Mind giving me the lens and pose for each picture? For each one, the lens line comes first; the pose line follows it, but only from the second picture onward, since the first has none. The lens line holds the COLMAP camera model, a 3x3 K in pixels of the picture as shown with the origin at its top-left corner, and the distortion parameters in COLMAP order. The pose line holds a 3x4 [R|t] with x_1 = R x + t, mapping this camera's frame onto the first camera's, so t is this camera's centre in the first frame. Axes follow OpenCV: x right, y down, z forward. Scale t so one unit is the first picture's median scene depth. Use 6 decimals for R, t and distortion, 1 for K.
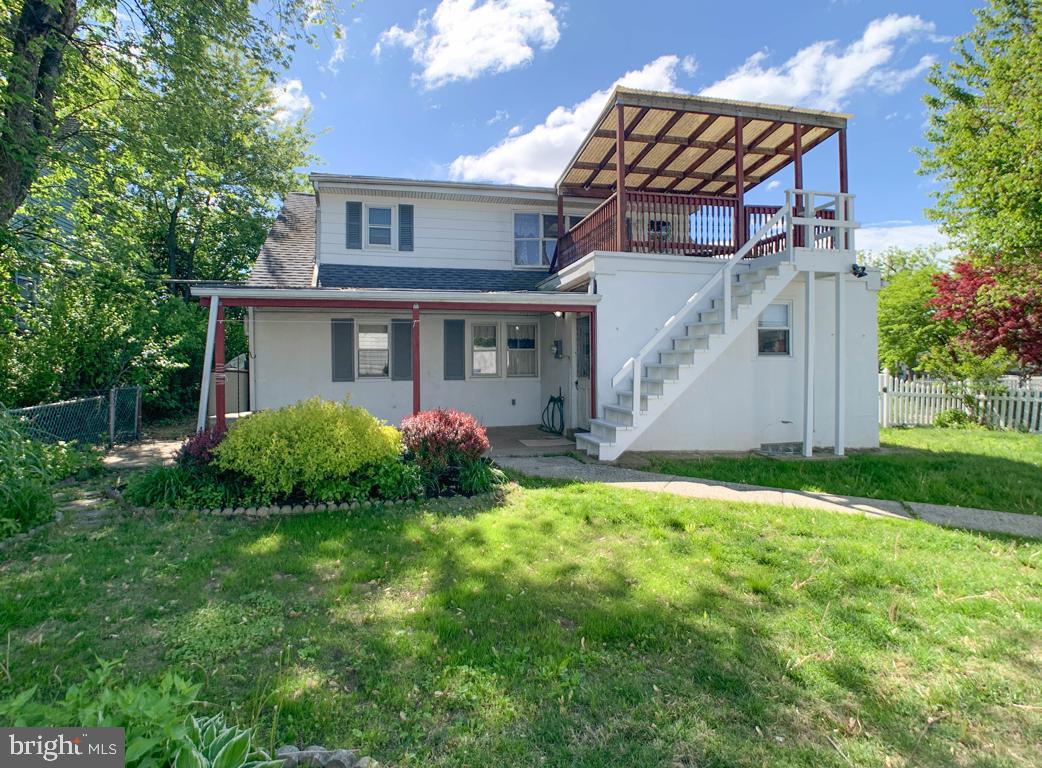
lens RADIAL K [[539.0, 0, 526.1], [0, 539.0, 375.9], [0, 0, 1]] dist [-0.002853, -0.000534]
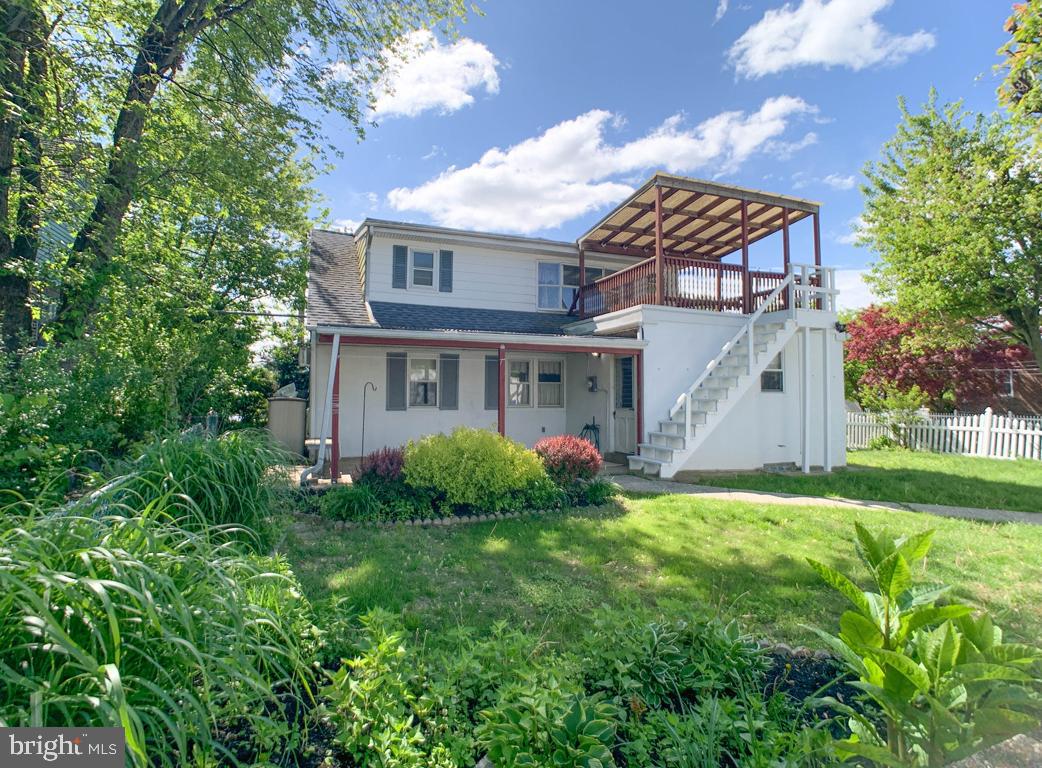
lens RADIAL K [[529.7, 0, 521.0], [0, 529.7, 384.0], [0, 0, 1]] dist [0.004397, 0.000448]
pose [[0.987387, 0.014270, 0.157683, -0.246428], [-0.008614, 0.999297, -0.036497, -0.005551], [-0.158092, 0.034679, 0.986815, -0.092553]]
